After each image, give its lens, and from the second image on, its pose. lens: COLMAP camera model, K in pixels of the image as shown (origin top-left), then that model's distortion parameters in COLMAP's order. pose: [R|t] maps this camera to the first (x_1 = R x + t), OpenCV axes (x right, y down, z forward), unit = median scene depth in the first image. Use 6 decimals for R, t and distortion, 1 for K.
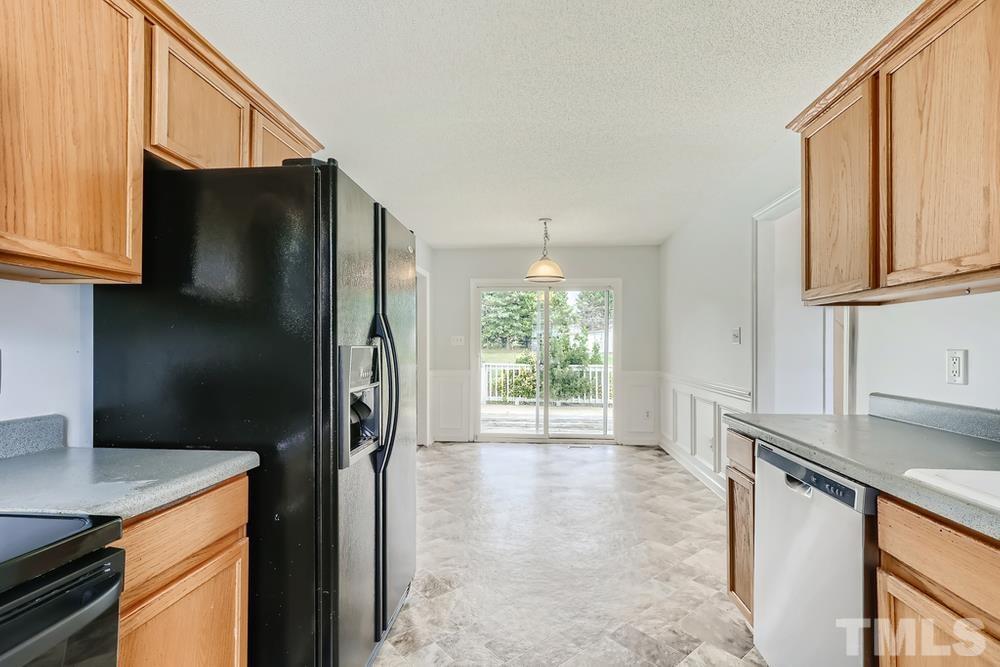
lens RADIAL K [[463.4, 0, 500.0], [0, 463.4, 333.5], [0, 0, 1]] dist [0.026685, 0.000104]
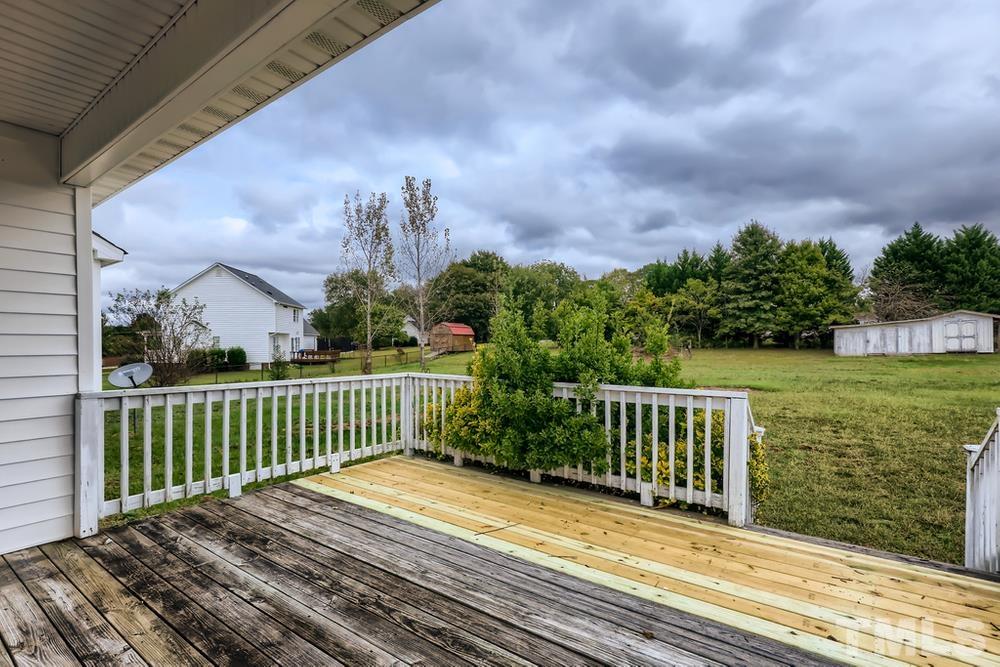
lens RADIAL K [[465.9, 0, 504.3], [0, 465.9, 348.1], [0, 0, 1]] dist [0.003835, 0.000892]
pose [[0.858548, 0.000212, -0.512734, 0.311509], [0.016555, 0.999467, 0.028134, 0.025996], [0.512466, -0.032643, 0.858087, 0.628880]]
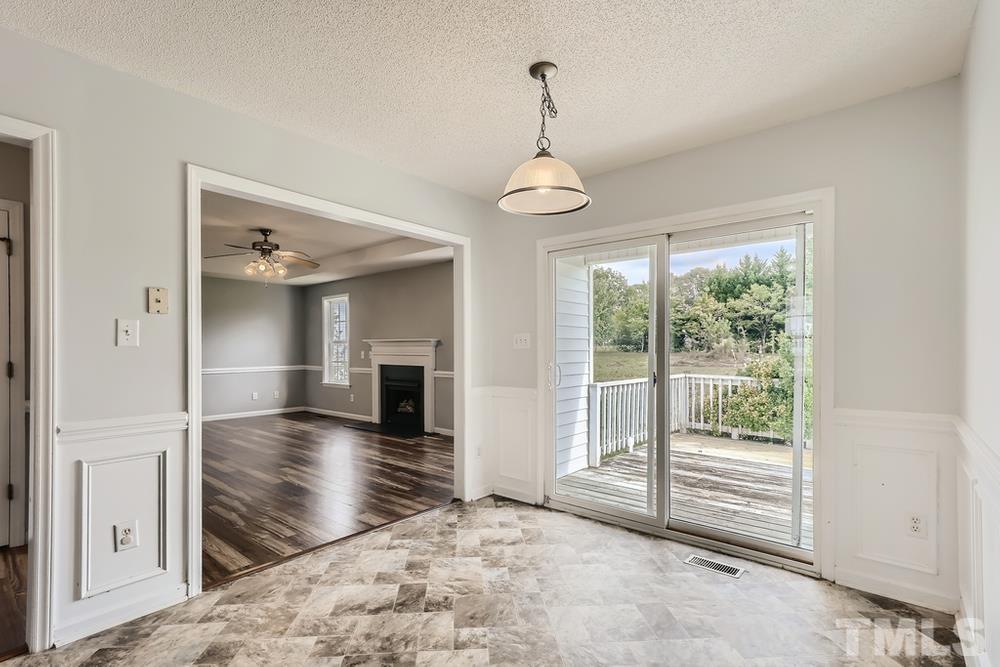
lens RADIAL K [[465.9, 0, 504.3], [0, 465.9, 348.1], [0, 0, 1]] dist [0.003835, 0.000892]
pose [[0.819867, -0.004861, -0.572534, 0.146925], [0.018729, 0.999657, 0.018332, 0.007080], [0.572248, -0.025753, 0.819676, 0.274049]]
